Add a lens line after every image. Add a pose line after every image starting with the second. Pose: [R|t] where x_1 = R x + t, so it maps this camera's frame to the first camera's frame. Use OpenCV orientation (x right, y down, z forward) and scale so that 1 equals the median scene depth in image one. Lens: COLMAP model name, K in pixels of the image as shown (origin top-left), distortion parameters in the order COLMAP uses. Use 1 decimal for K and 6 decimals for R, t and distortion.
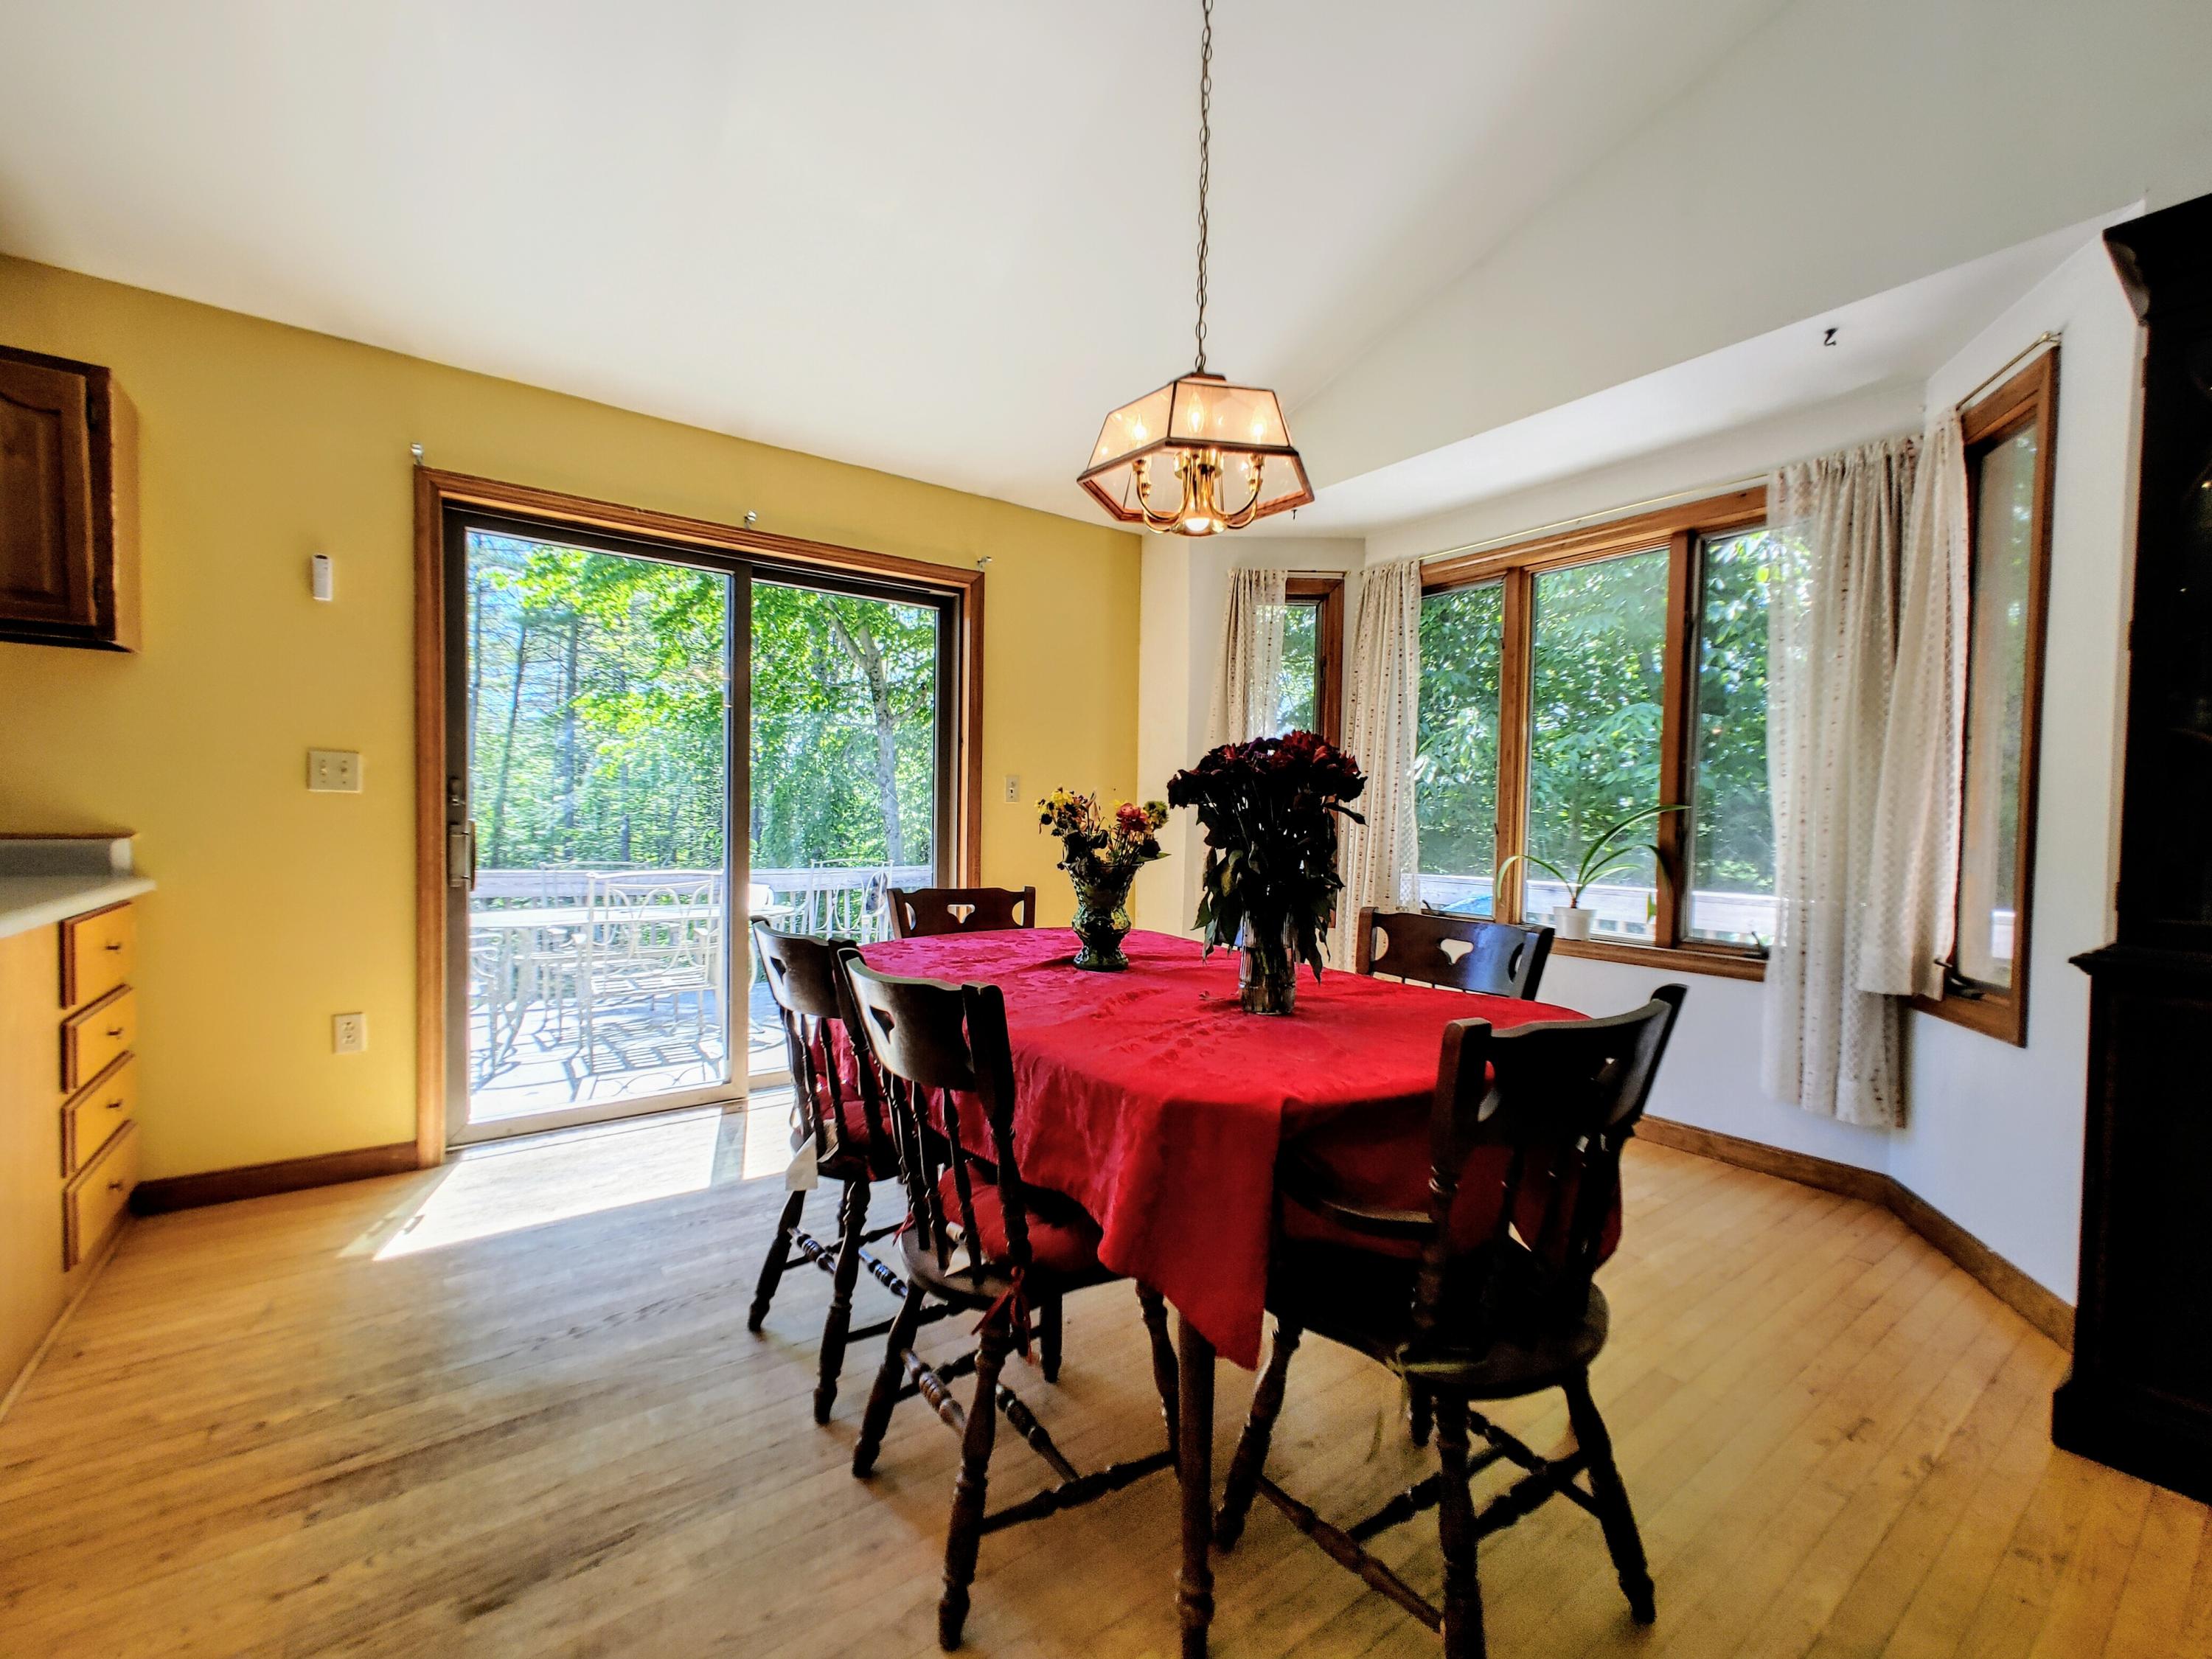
lens RADIAL K [[933.4, 0, 1109.1], [0, 933.4, 845.8], [0, 0, 1]] dist [0.010945, -0.000870]
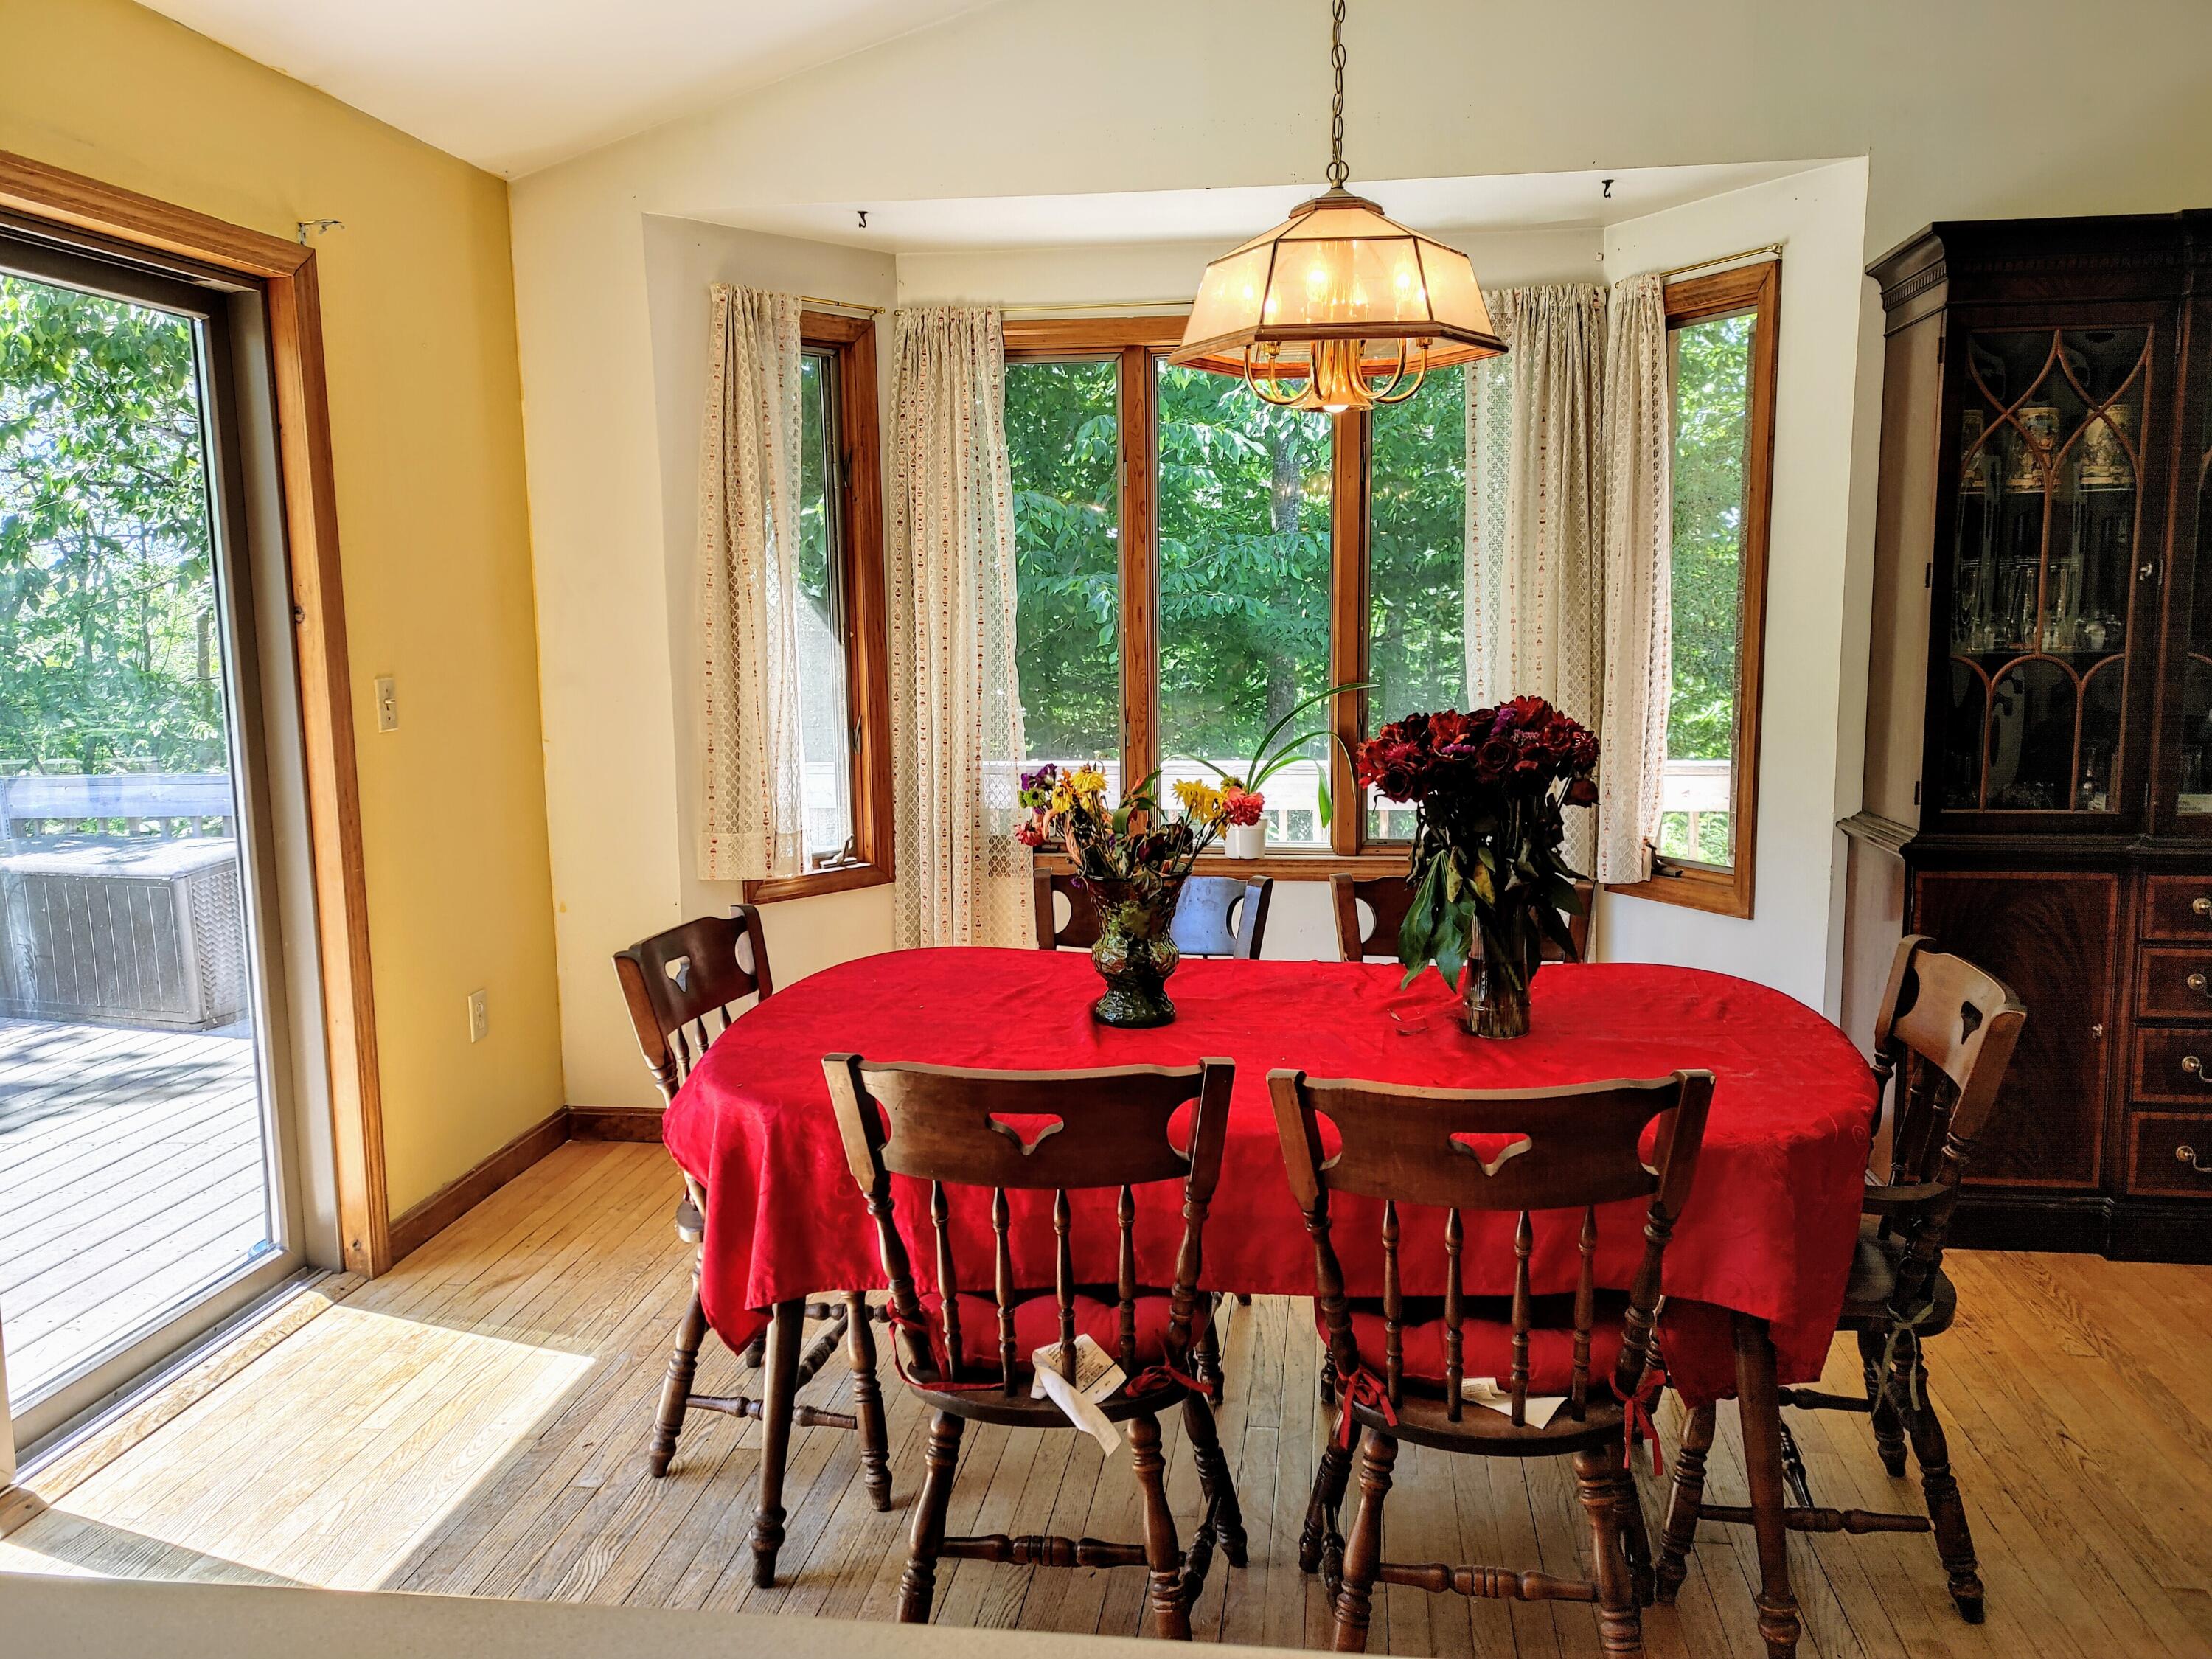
lens RADIAL K [[1703.8, 0, 1115.1], [0, 1703.8, 825.0], [0, 0, 1]] dist [0.016528, 0.008881]
pose [[0.689222, -0.121945, 0.714215, -0.704990], [0.046066, 0.991116, 0.124769, -0.131526], [-0.723085, -0.053092, 0.688716, 0.141420]]
